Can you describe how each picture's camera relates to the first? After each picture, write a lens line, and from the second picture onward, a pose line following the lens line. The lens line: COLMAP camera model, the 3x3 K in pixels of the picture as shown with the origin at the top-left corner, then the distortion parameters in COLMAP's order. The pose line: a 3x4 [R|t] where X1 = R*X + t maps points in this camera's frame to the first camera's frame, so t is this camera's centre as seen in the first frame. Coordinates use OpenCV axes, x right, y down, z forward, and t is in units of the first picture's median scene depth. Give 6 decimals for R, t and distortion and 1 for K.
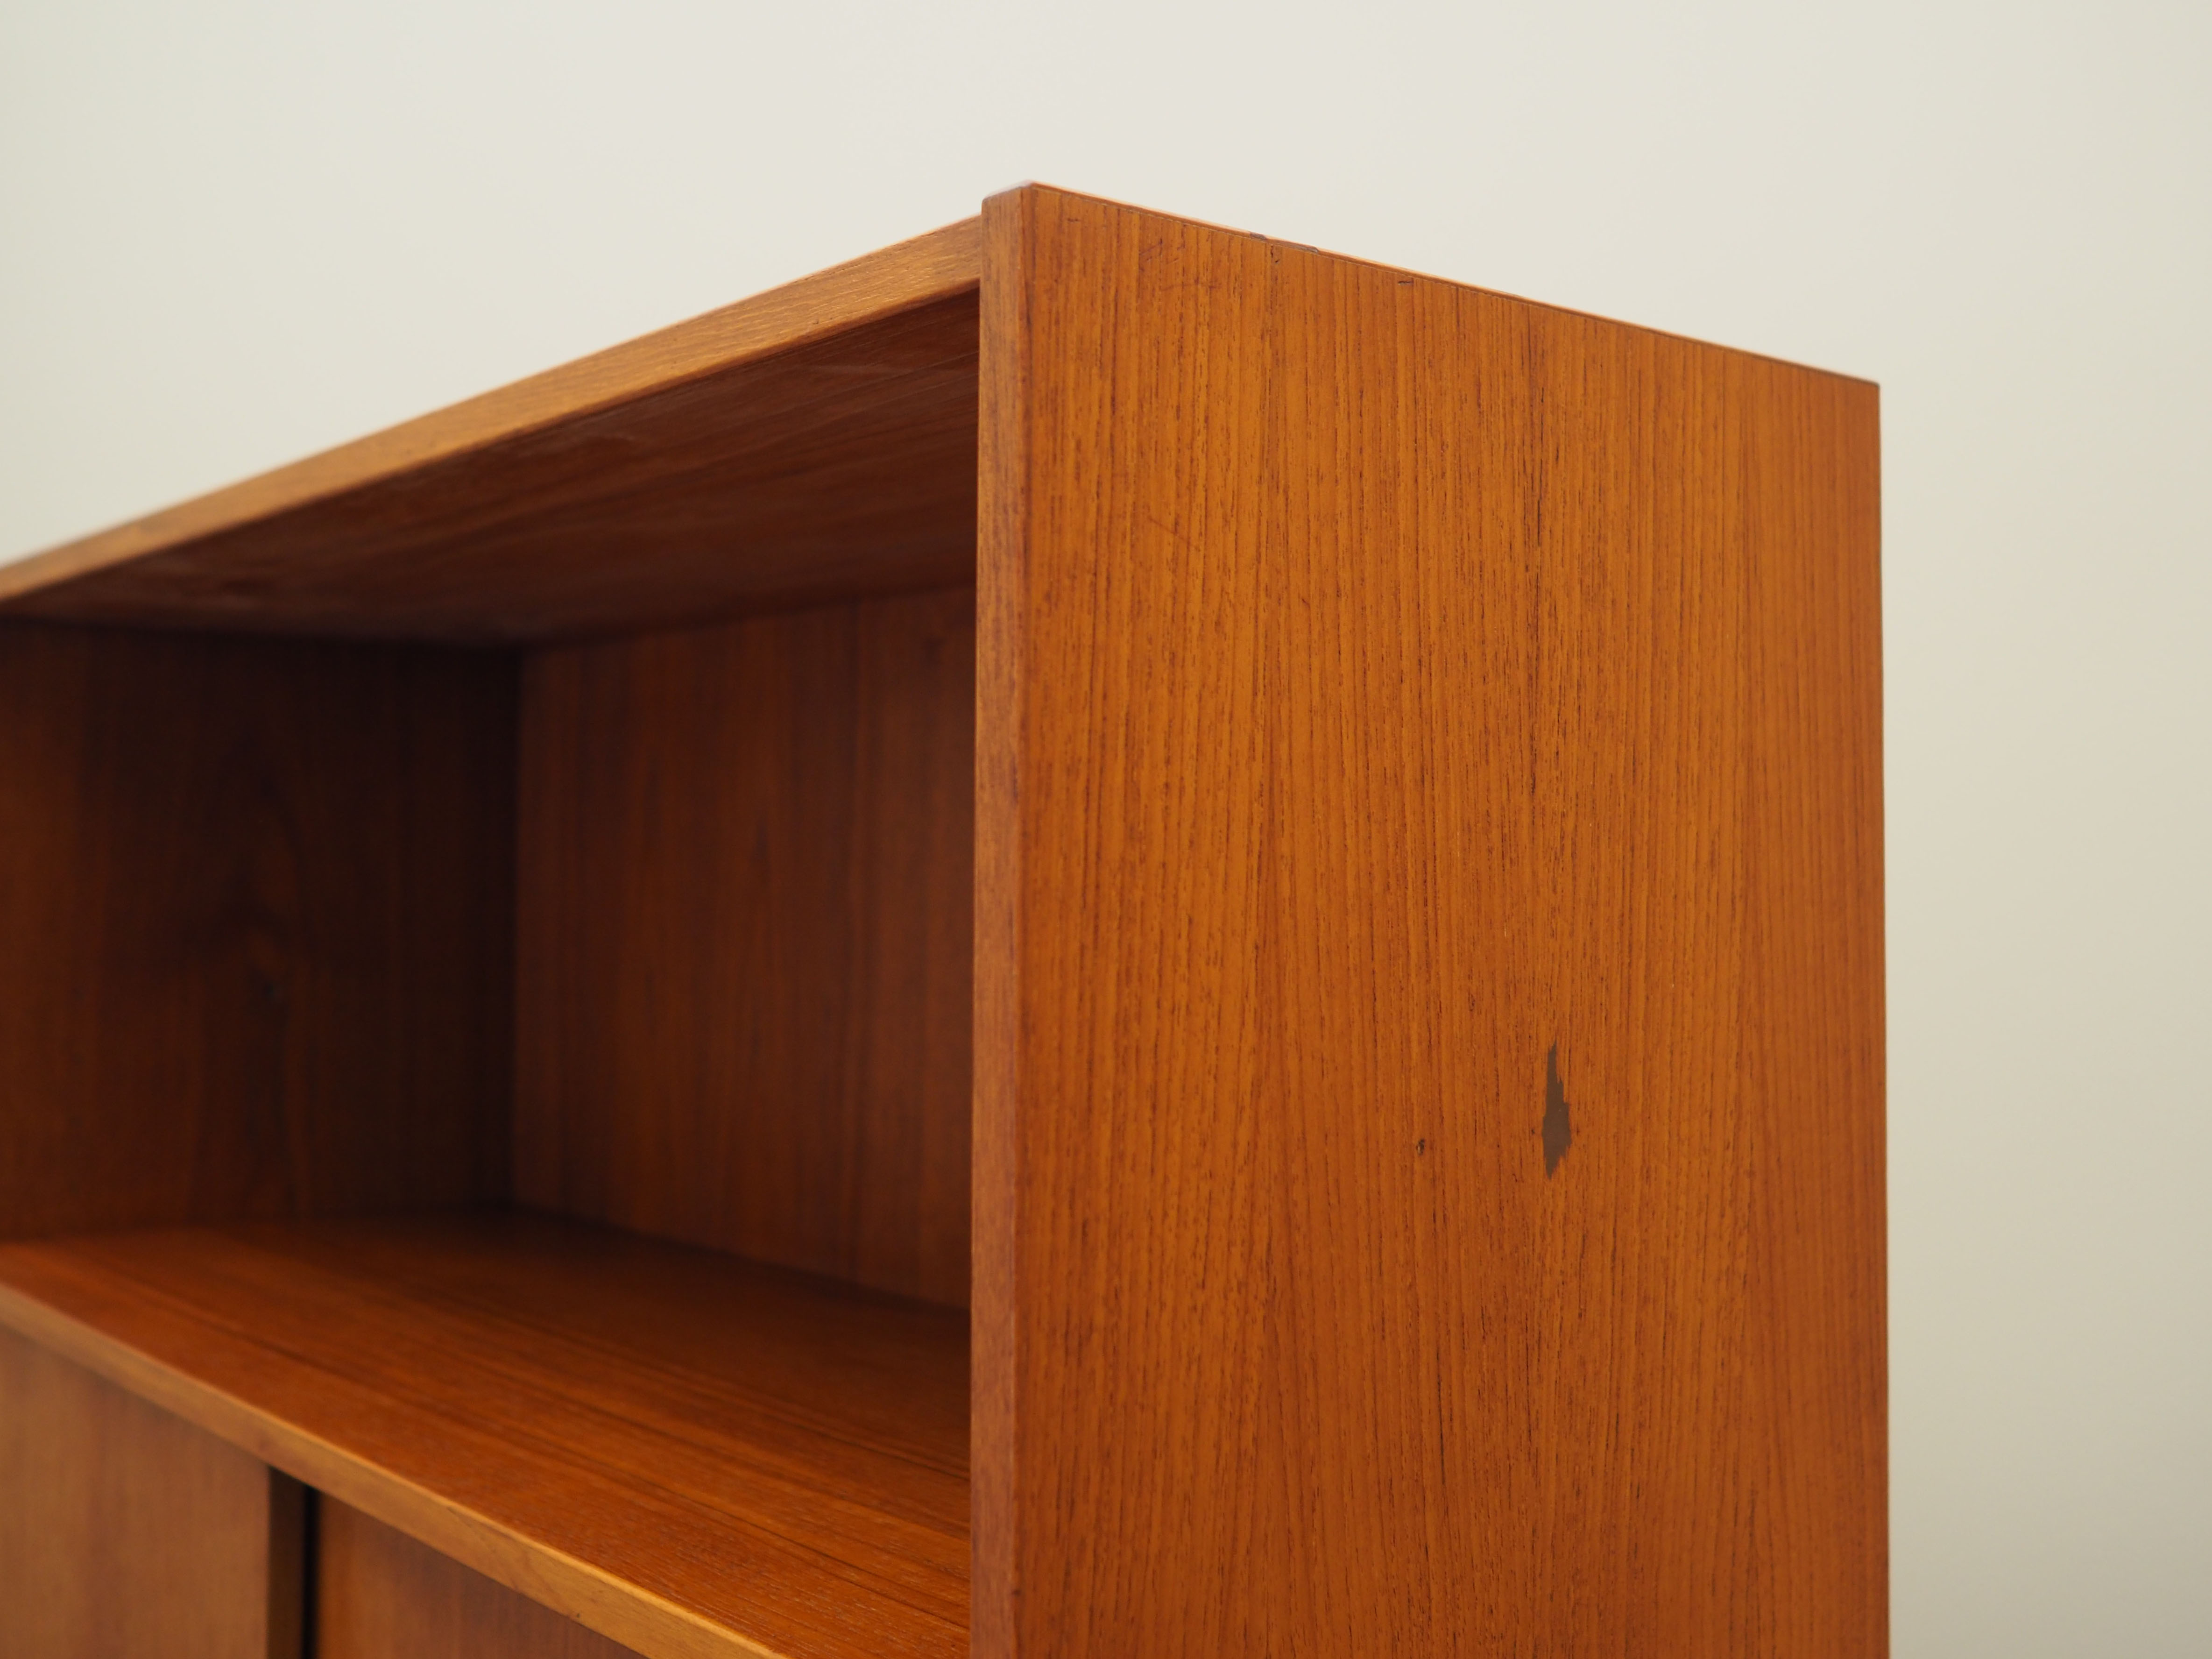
lens RADIAL K [[2481.5, 0, 1110.2], [0, 2481.5, 827.9], [0, 0, 1]] dist [0.002955, 0.000000]
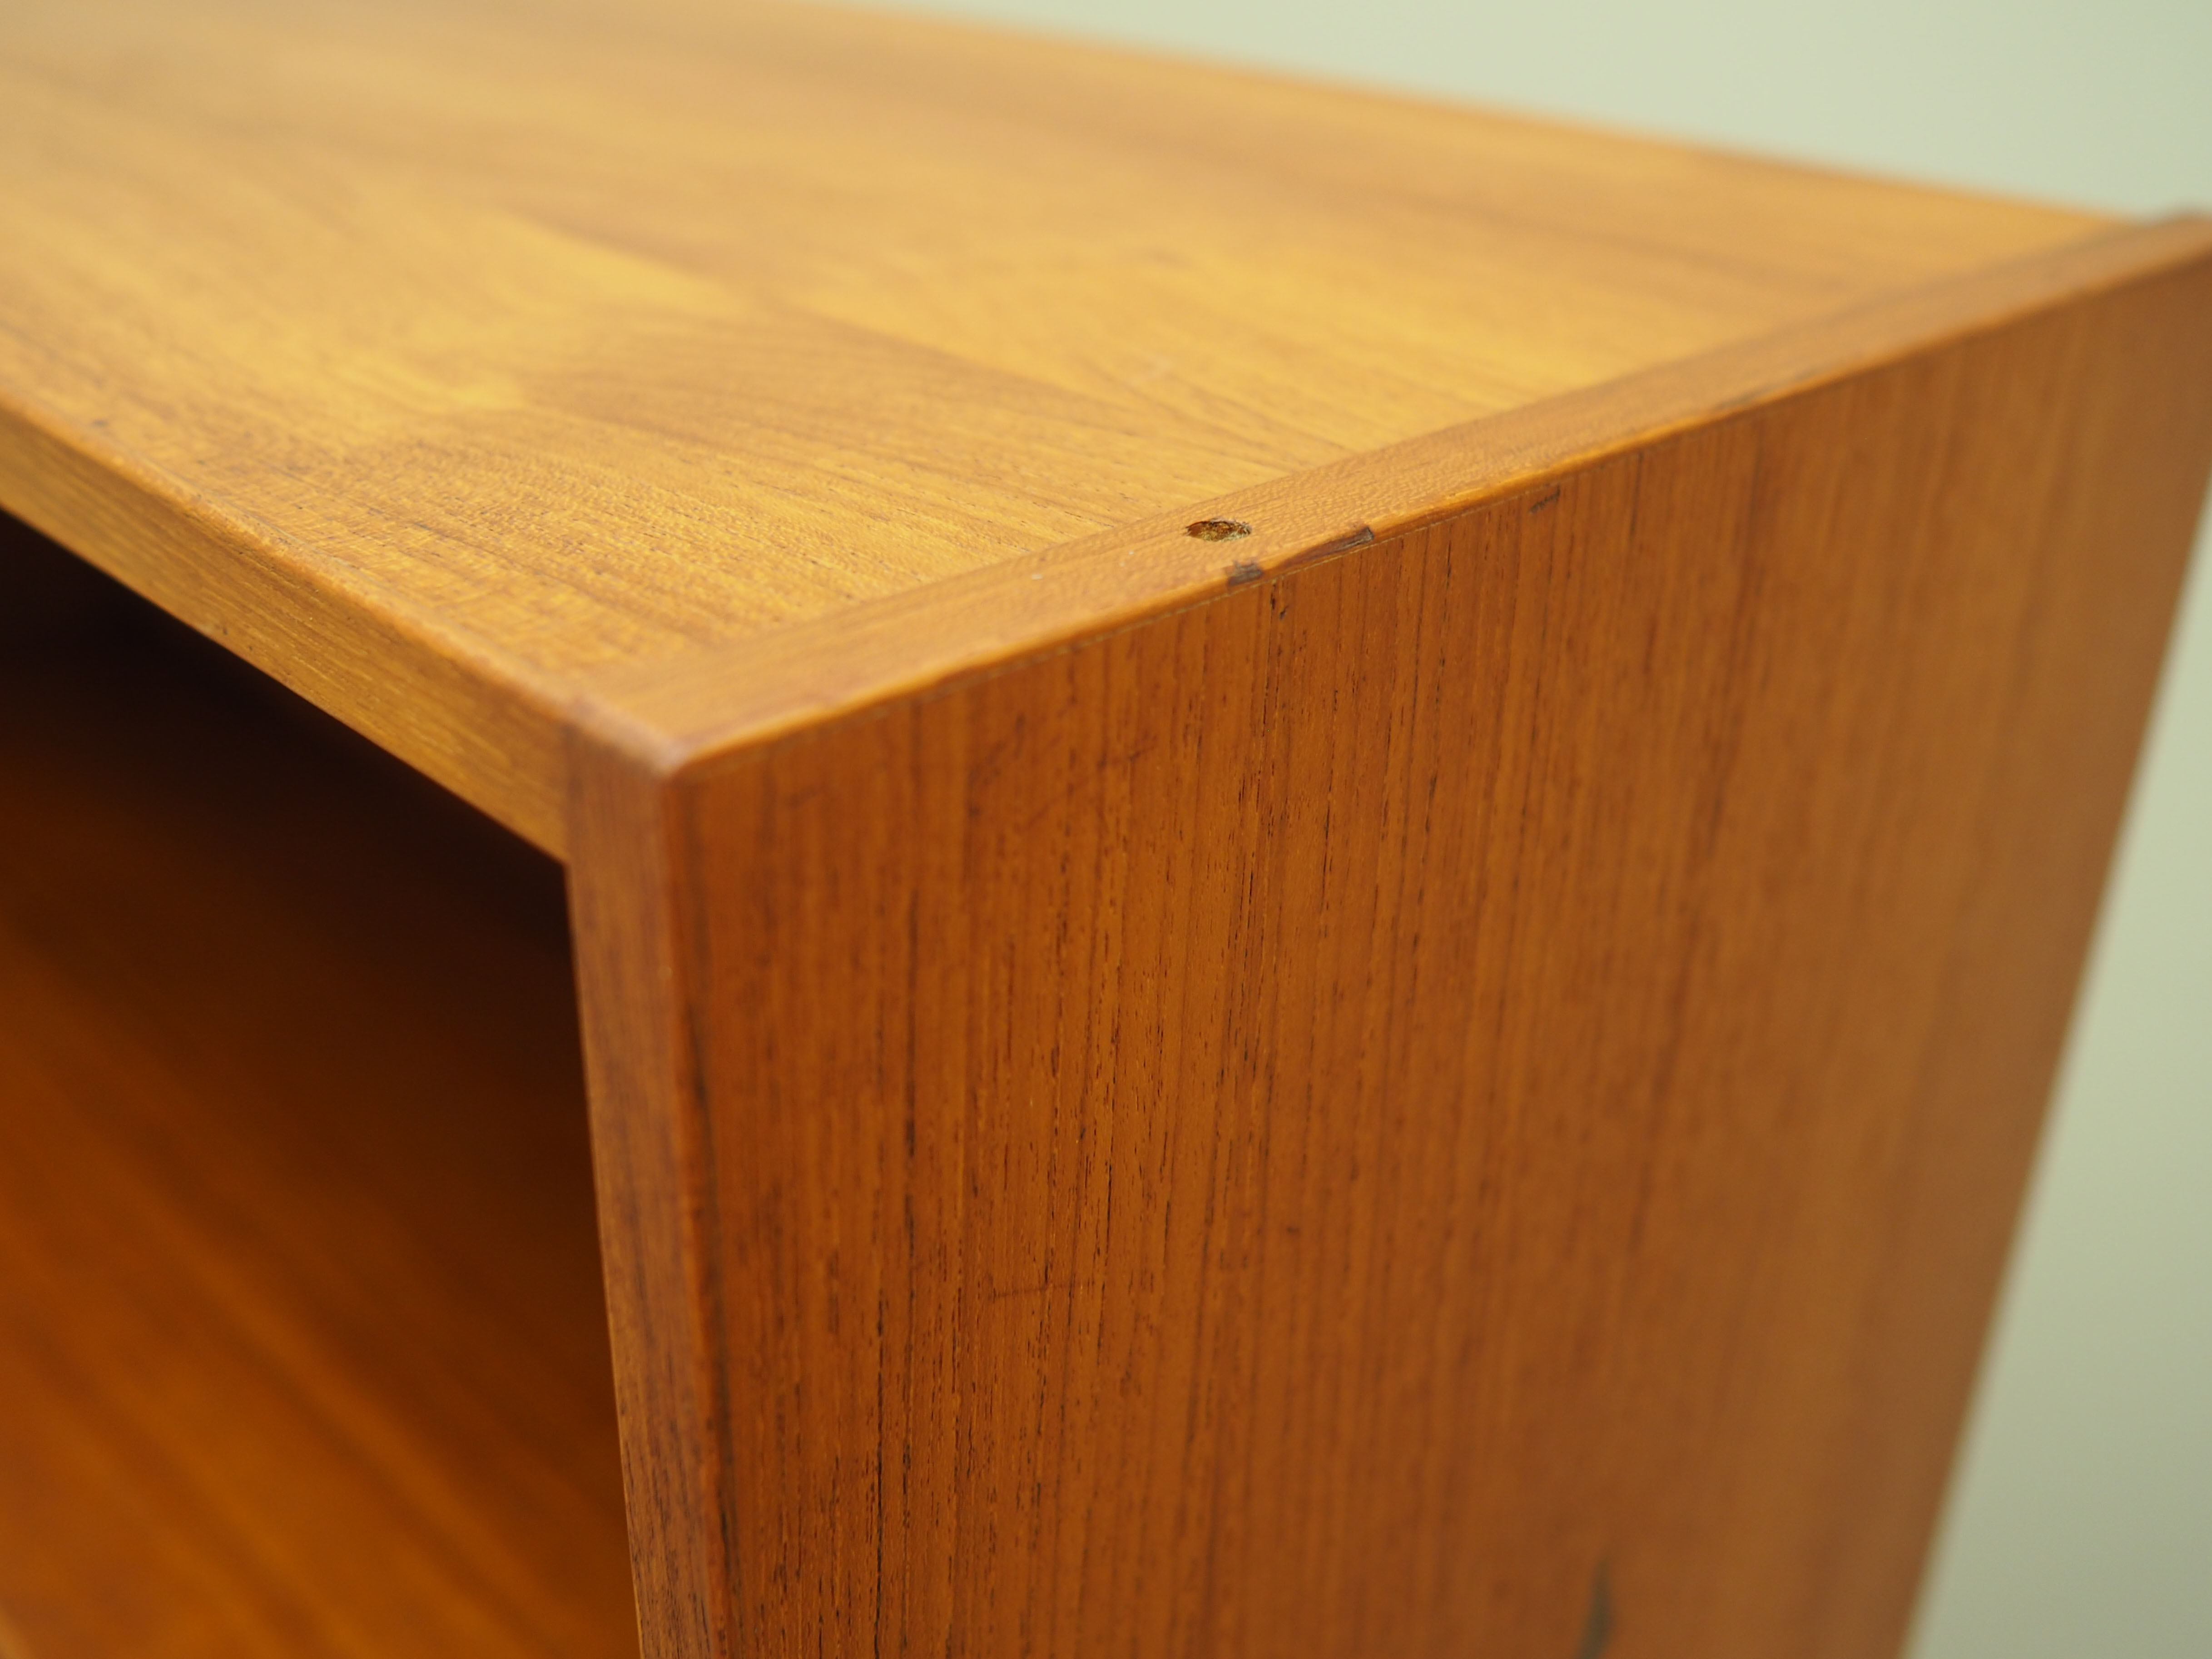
lens RADIAL K [[2481.1, 0, 1102.1], [0, 2481.1, 825.9], [0, 0, 1]] dist [0.002955, 0.000000]
pose [[0.988338, -0.057776, 0.140893, -0.022200], [-0.027713, 0.841538, 0.539487, -0.429292], [-0.149736, -0.537100, 0.830122, 0.666985]]
